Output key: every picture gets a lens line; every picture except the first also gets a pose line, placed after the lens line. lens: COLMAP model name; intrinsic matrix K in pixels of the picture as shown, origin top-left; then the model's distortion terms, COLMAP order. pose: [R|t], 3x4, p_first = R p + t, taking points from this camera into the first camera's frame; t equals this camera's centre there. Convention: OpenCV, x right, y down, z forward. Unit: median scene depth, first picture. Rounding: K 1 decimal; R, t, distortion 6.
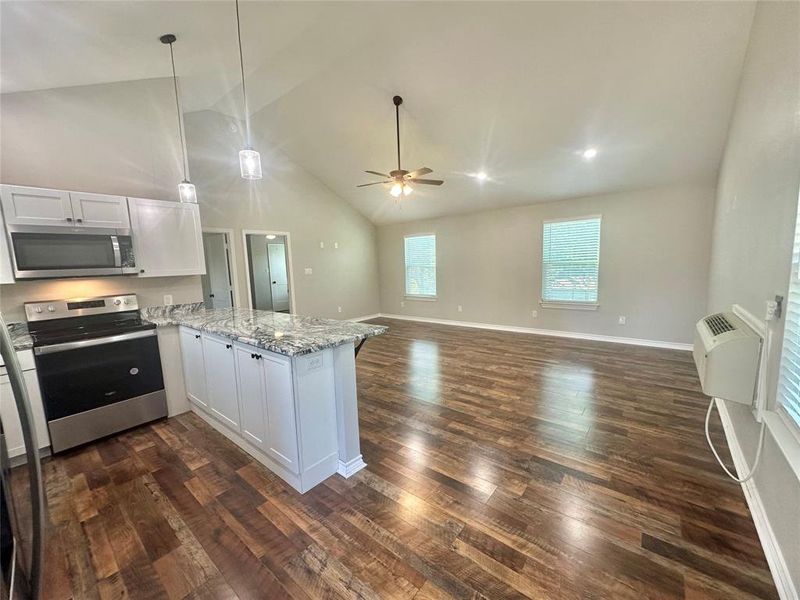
lens RADIAL K [[318.7, 0, 398.9], [0, 318.7, 307.0], [0, 0, 1]] dist [-0.001492, 0.000803]
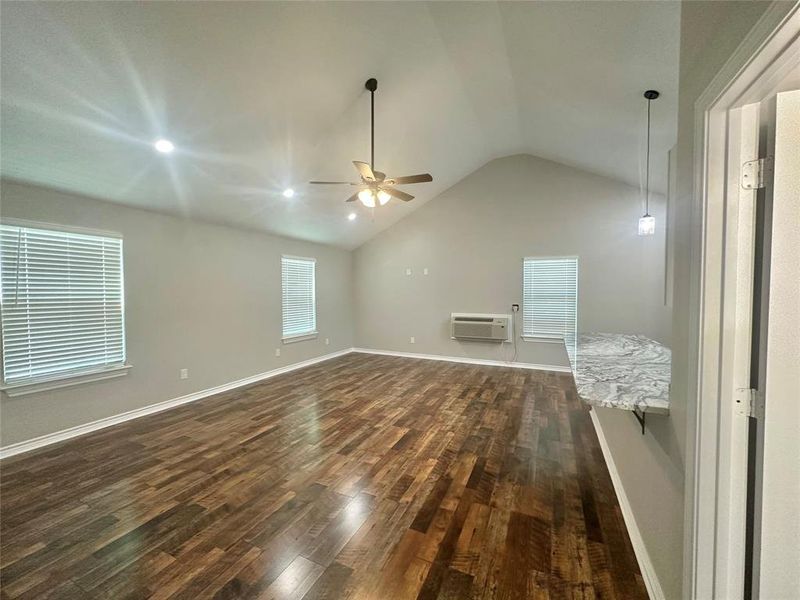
lens RADIAL K [[318.7, 0, 400.9], [0, 318.7, 300.0], [0, 0, 1]] dist [-0.001492, 0.000803]
pose [[-0.251304, 0.010856, 0.967847, -1.003613], [0.142909, 0.989394, 0.026009, -0.183972], [-0.957300, 0.144851, -0.250190, 1.554847]]
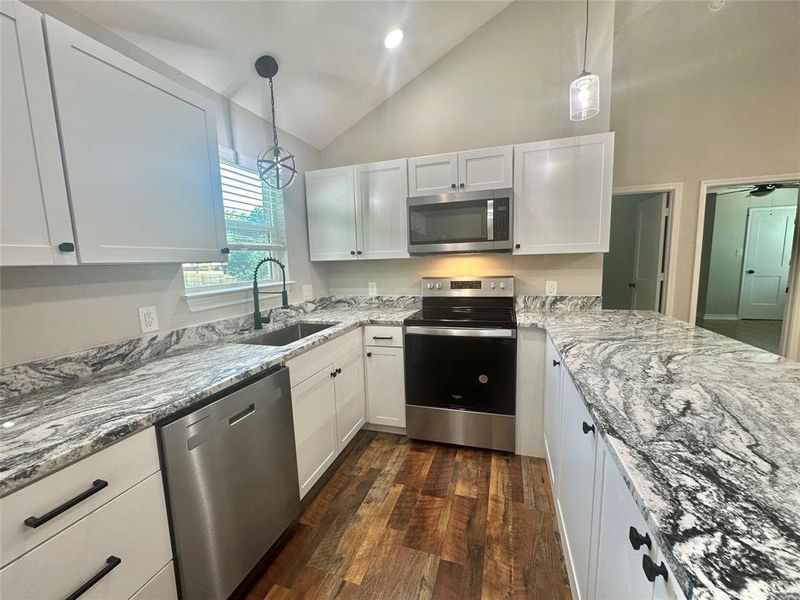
lens RADIAL K [[318.7, 0, 403.6], [0, 318.7, 297.9], [0, 0, 1]] dist [-0.001492, 0.000803]
pose [[0.371107, 0.136300, -0.918532, -0.196494], [-0.114175, 0.988361, 0.100532, -0.036065], [0.921544, 0.067565, 0.382350, 0.441751]]
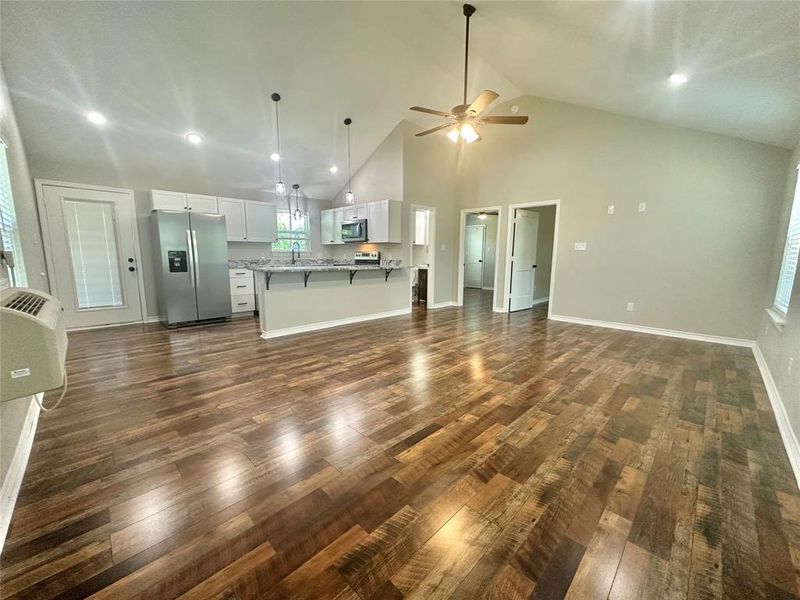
lens RADIAL K [[318.7, 0, 400.5], [0, 318.7, 298.9], [0, 0, 1]] dist [-0.001492, 0.000803]
pose [[-0.095395, 0.173624, -0.980181, 1.126329], [-0.139754, 0.972583, 0.185880, -0.139984], [0.985580, 0.154716, -0.068515, 1.289533]]
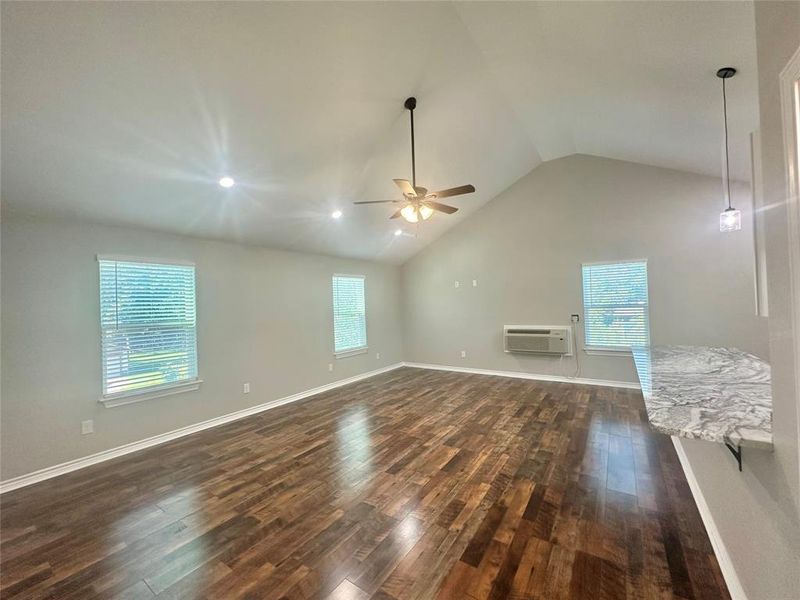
lens RADIAL K [[318.7, 0, 401.4], [0, 318.7, 300.2], [0, 0, 1]] dist [-0.001492, 0.000803]
pose [[-0.094095, 0.054899, 0.994048, -0.995785], [0.172814, 0.984221, -0.037998, -0.187291], [-0.980450, 0.168210, -0.102097, 1.533723]]
